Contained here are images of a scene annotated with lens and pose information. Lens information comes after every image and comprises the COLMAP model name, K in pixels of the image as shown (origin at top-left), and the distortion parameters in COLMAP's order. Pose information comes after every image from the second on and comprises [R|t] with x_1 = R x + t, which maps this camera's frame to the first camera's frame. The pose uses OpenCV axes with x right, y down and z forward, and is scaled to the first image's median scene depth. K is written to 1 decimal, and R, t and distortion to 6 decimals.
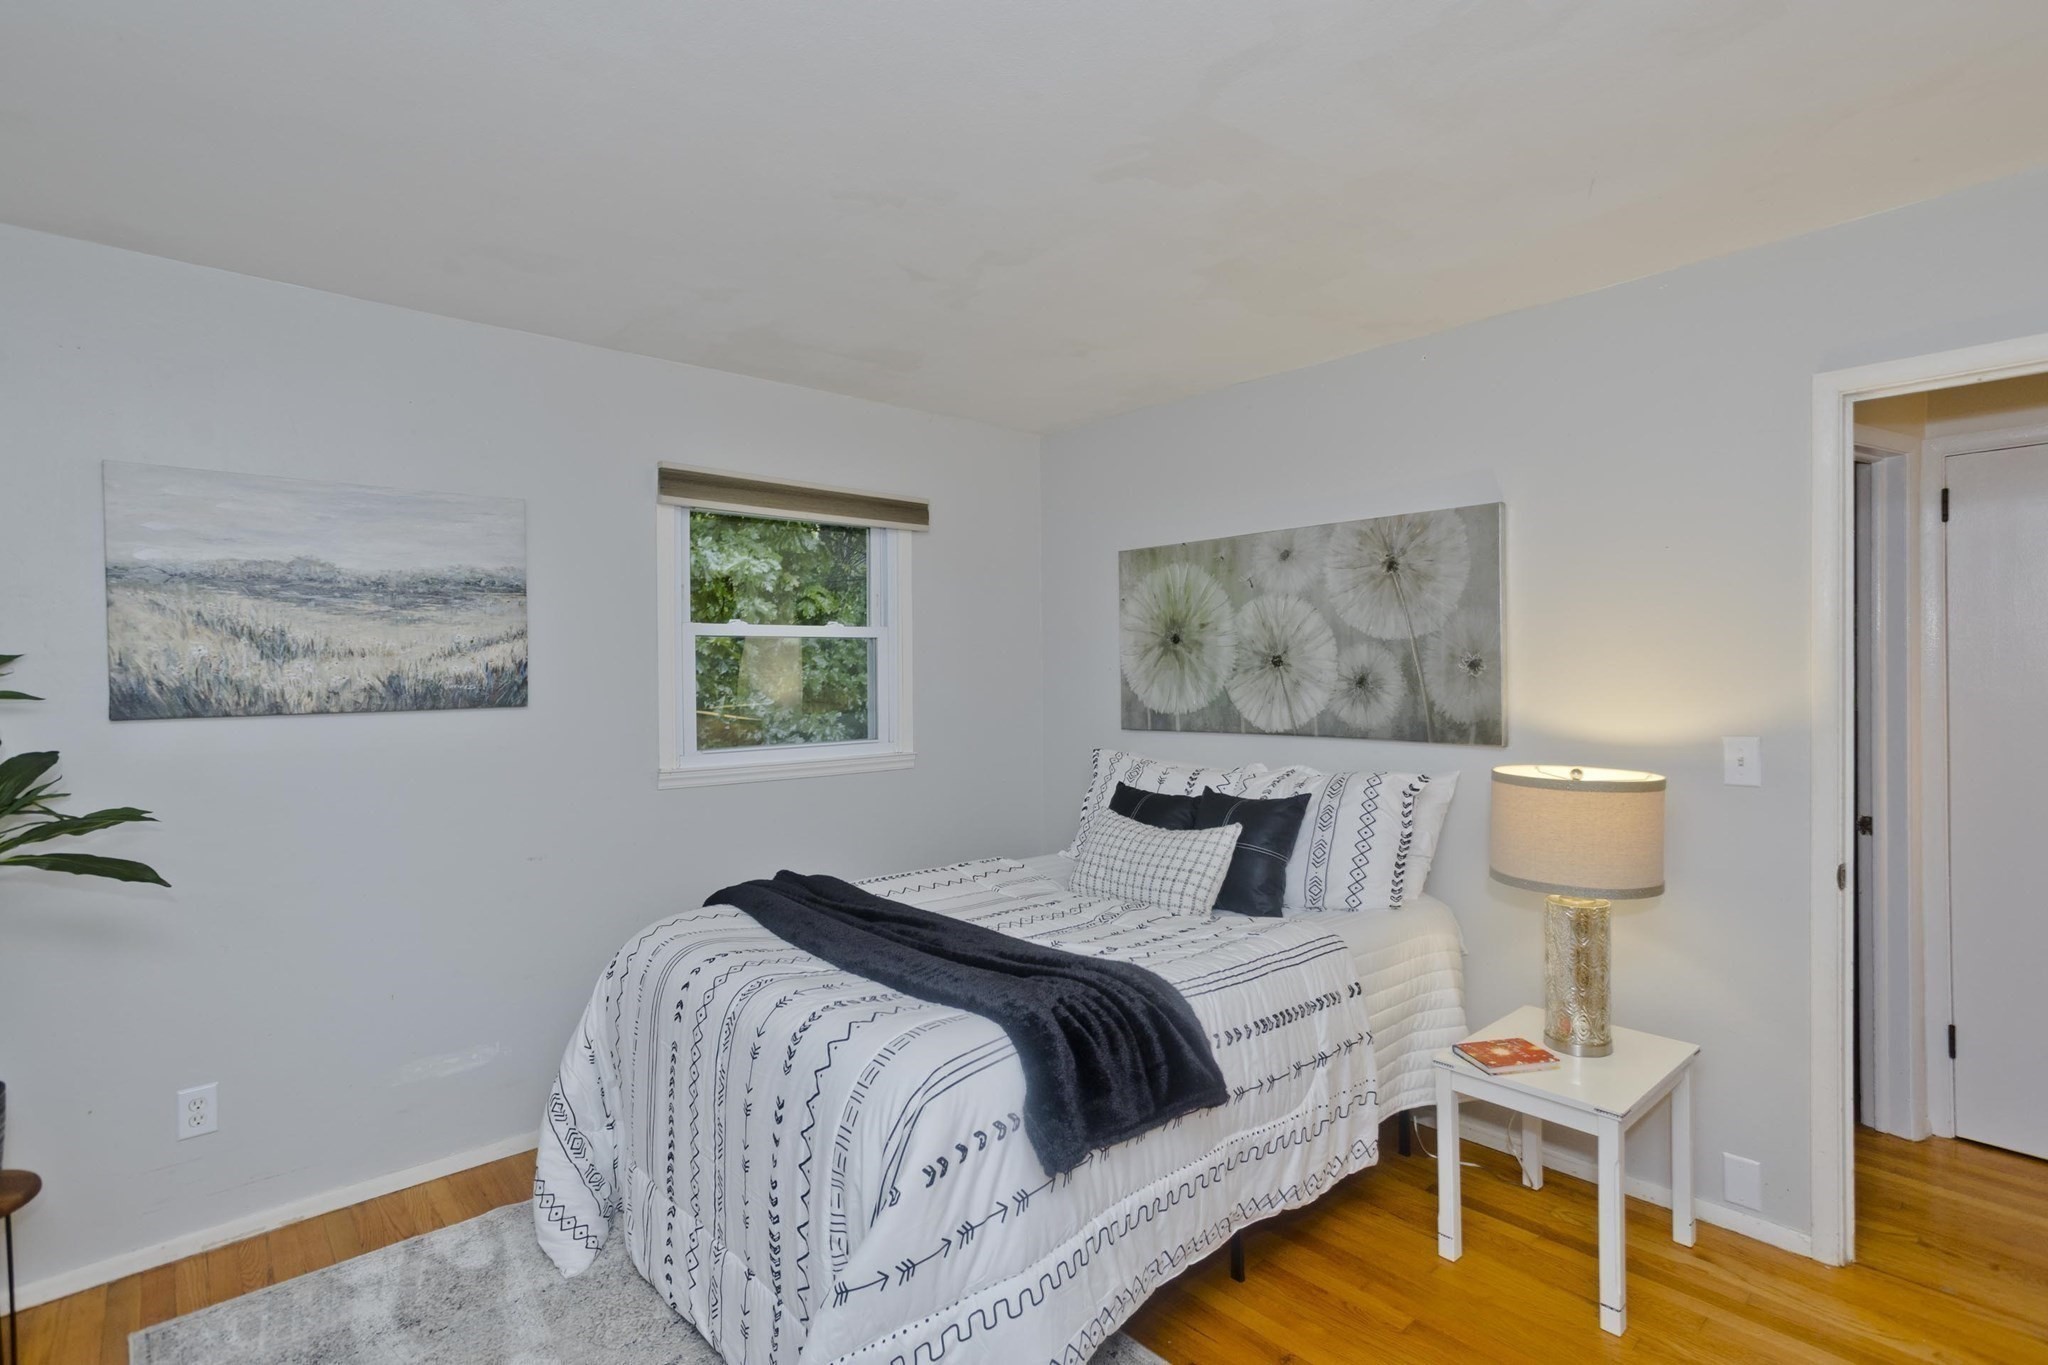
lens RADIAL K [[997.9, 0, 1029.1], [0, 997.9, 675.8], [0, 0, 1]] dist [-0.037512, 0.014592]
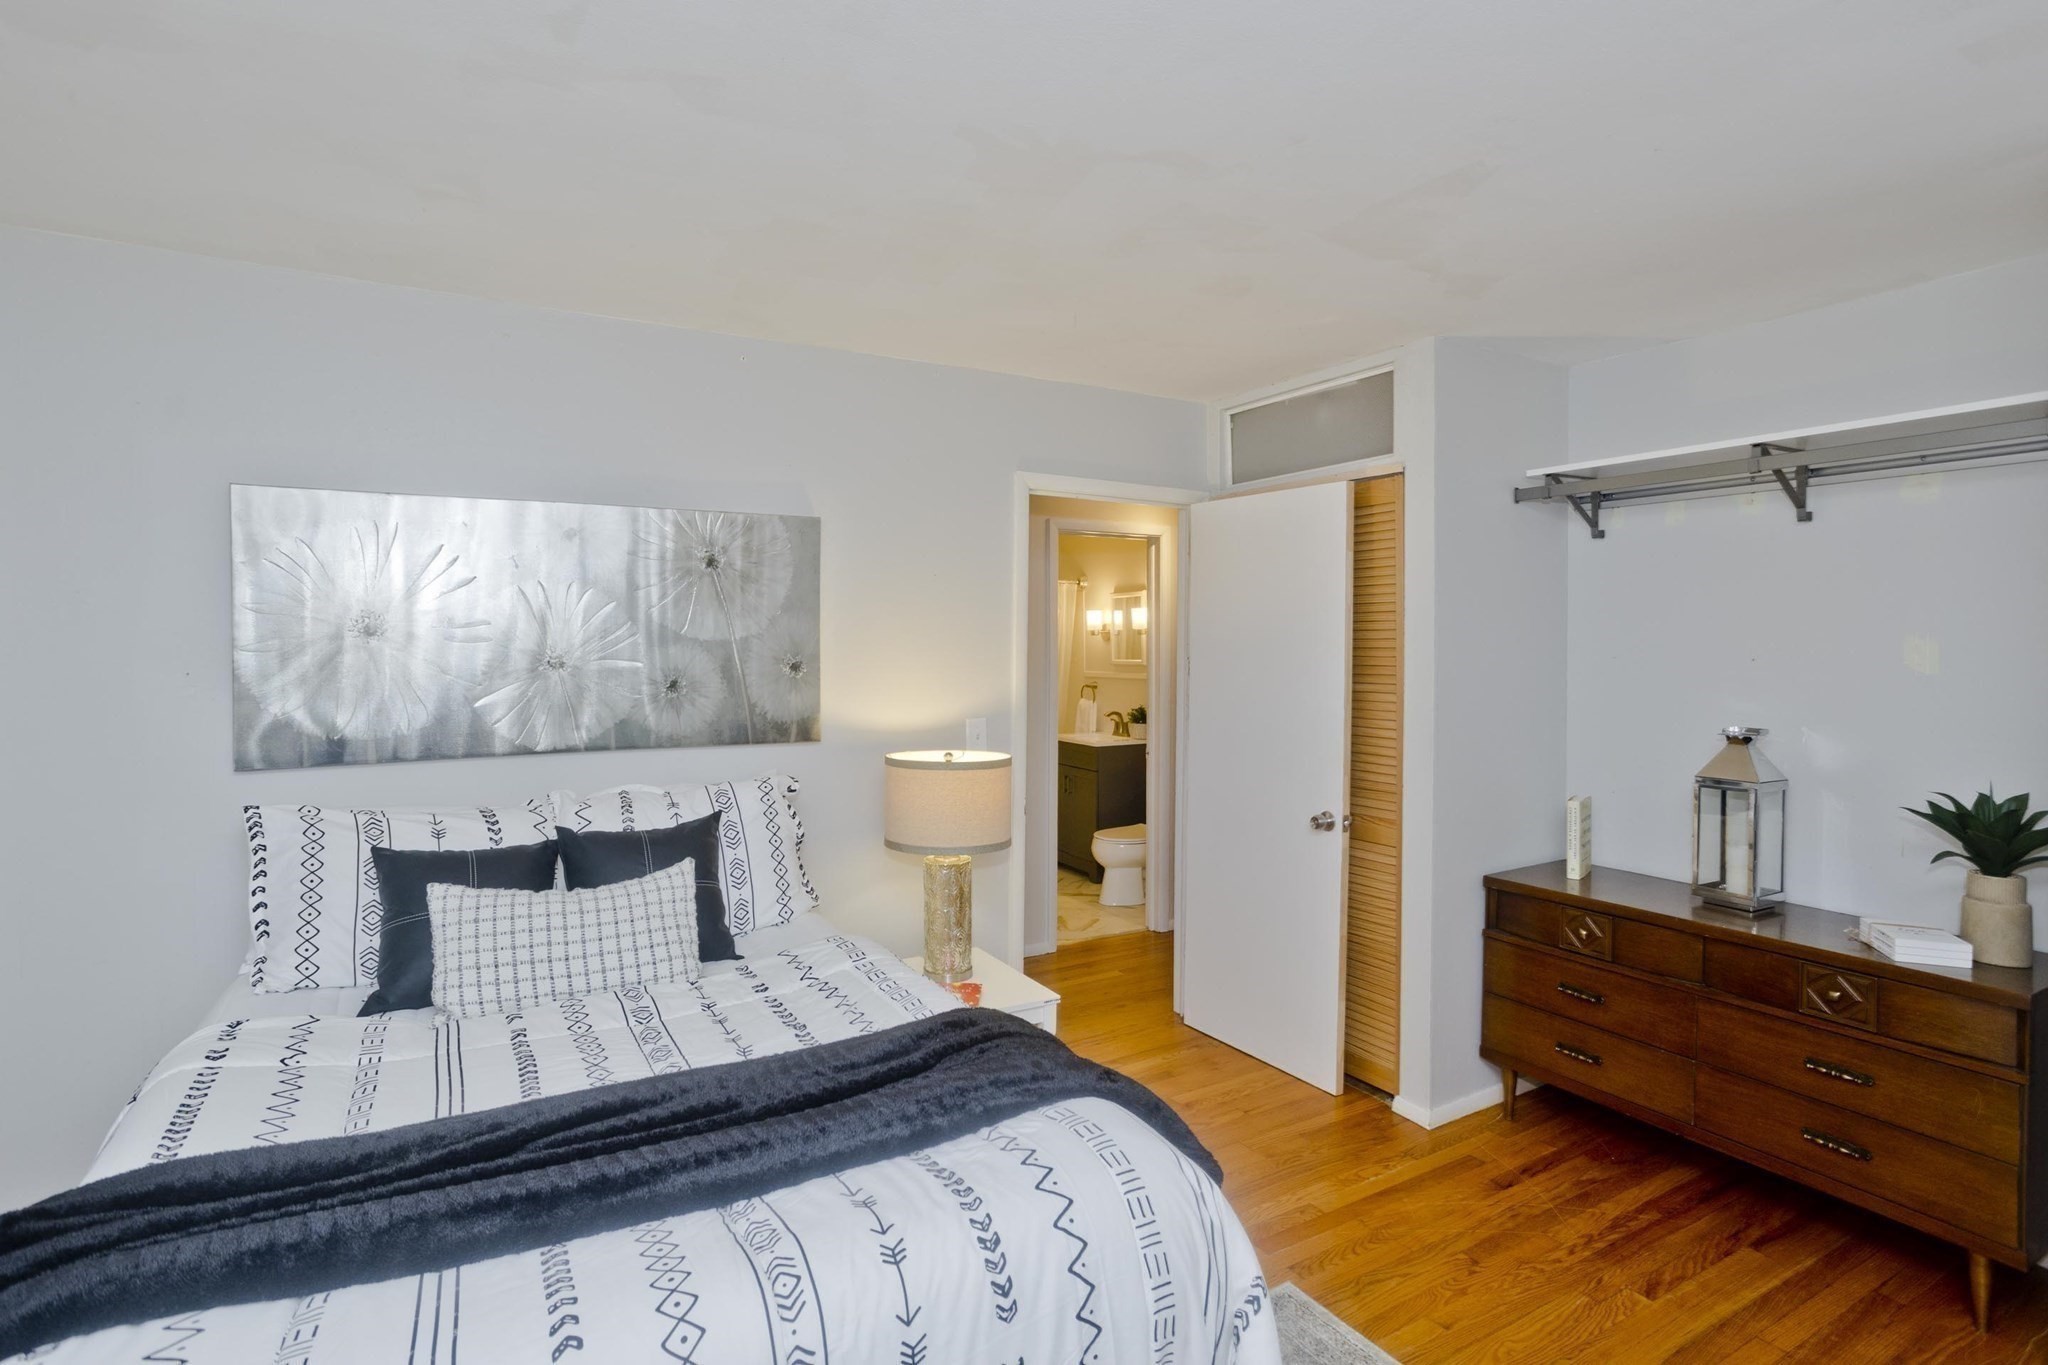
lens RADIAL K [[997.9, 0, 1049.9], [0, 997.9, 652.6], [0, 0, 1]] dist [-0.037512, 0.014592]
pose [[0.186523, 0.008170, 0.982417, -0.537638], [0.001316, 0.999962, -0.008565, -0.016577], [-0.982450, 0.002891, 0.186505, 0.527242]]
